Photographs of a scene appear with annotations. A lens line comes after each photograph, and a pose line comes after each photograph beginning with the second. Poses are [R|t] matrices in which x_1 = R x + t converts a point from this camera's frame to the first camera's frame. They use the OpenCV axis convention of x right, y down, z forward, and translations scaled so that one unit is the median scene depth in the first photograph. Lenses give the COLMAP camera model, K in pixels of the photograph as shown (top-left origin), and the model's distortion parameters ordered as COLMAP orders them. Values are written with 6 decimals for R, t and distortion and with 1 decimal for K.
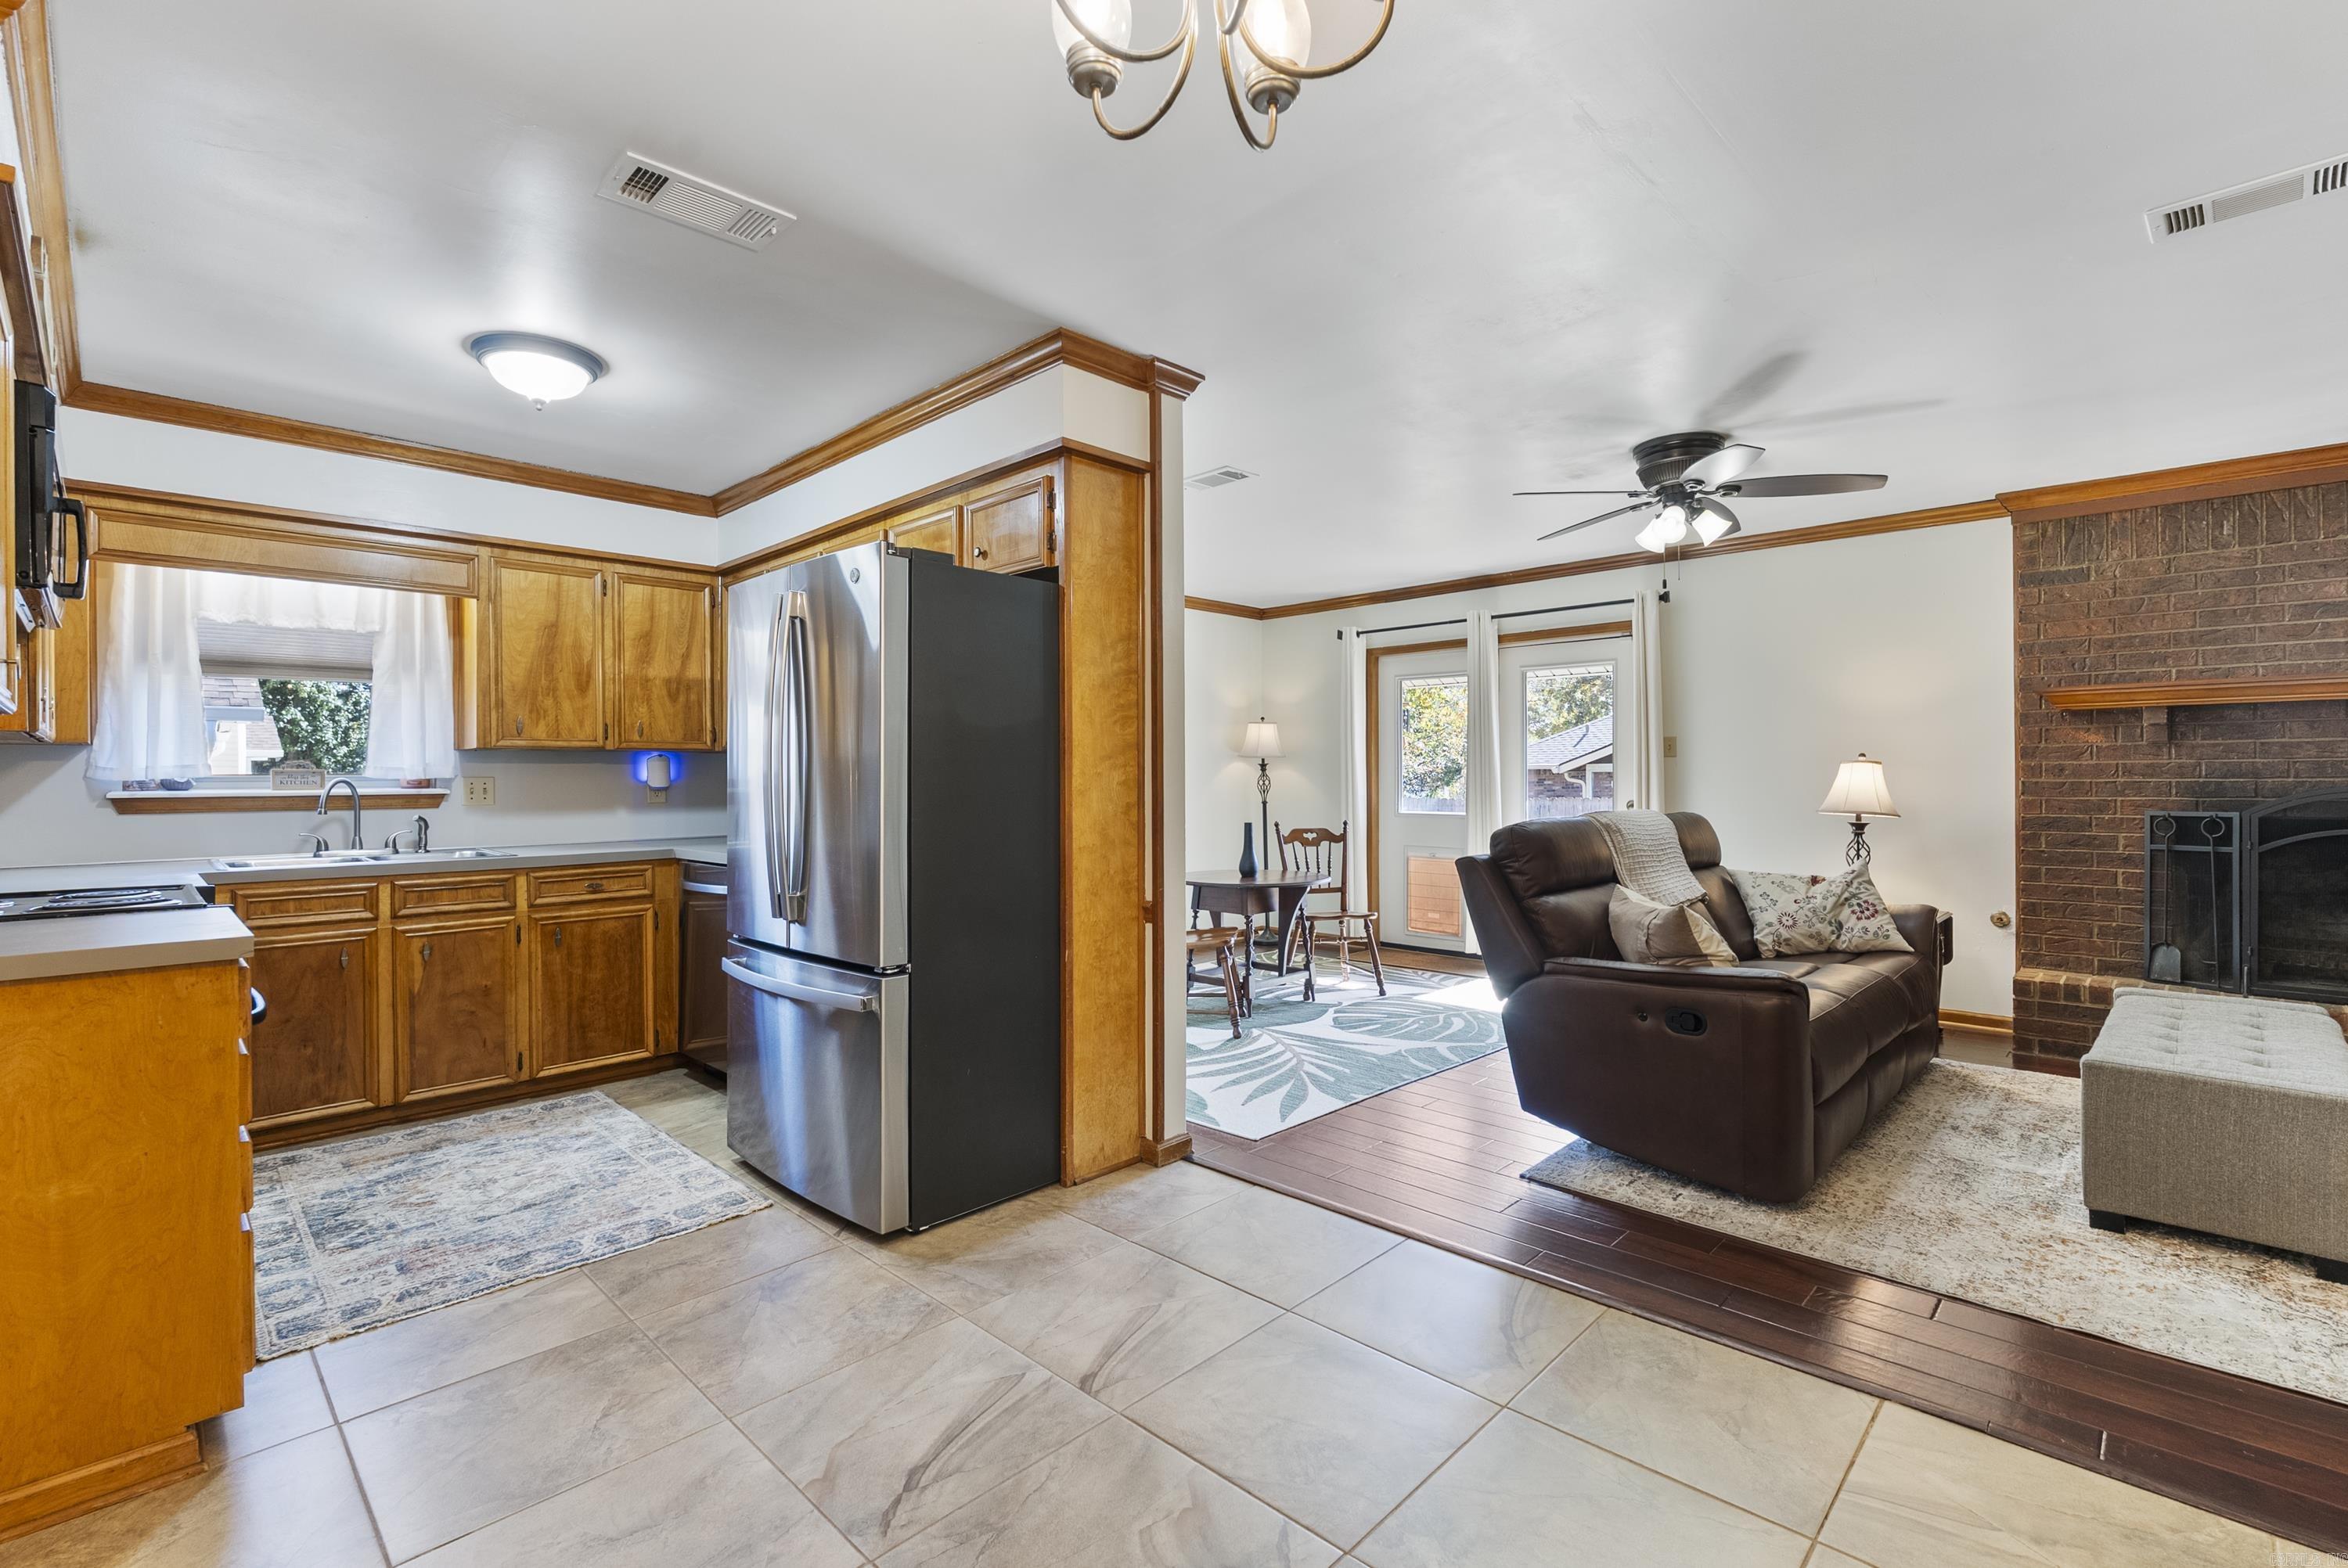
lens RADIAL K [[1042.5, 0, 1176.6], [0, 1042.5, 779.9], [0, 0, 1]] dist [-0.006403, 0.000600]
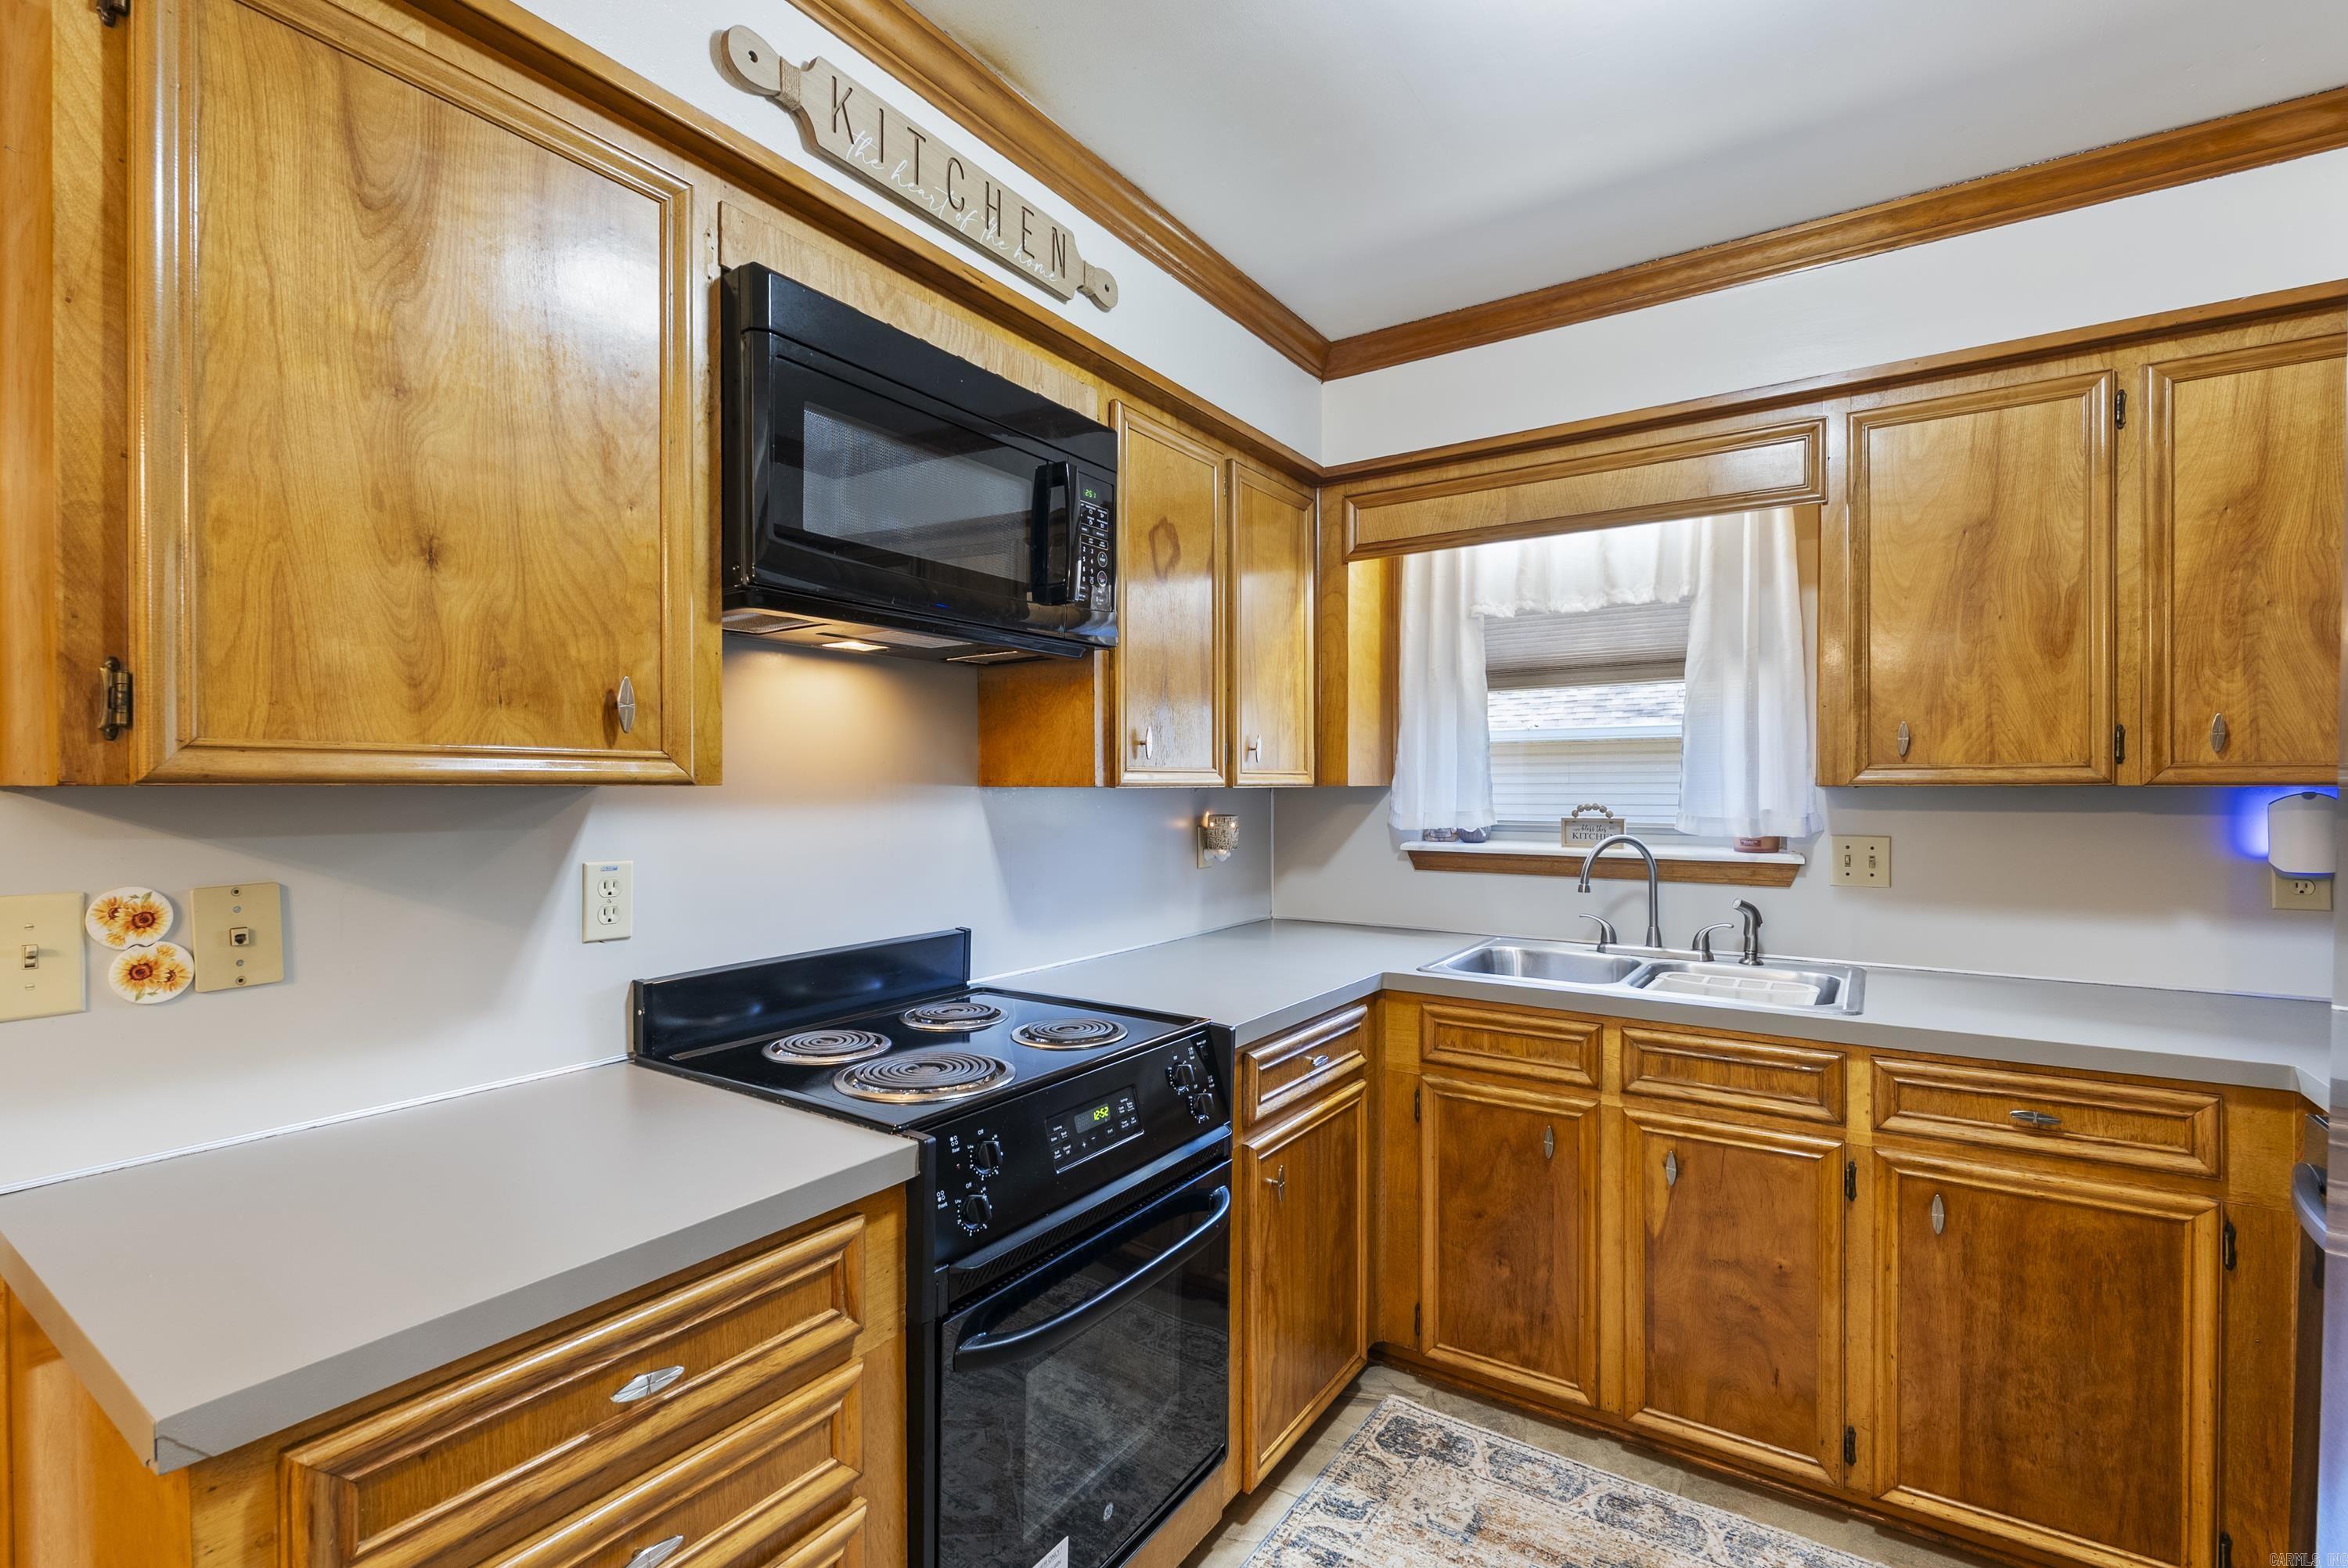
lens RADIAL K [[1042.5, 0, 1182.1], [0, 1042.5, 795.8], [0, 0, 1]] dist [-0.006403, 0.000600]
pose [[0.184720, 0.017951, -0.982627, -0.214416], [-0.002608, 0.999839, 0.017775, -0.034480], [0.982788, -0.000720, 0.184737, 0.583471]]
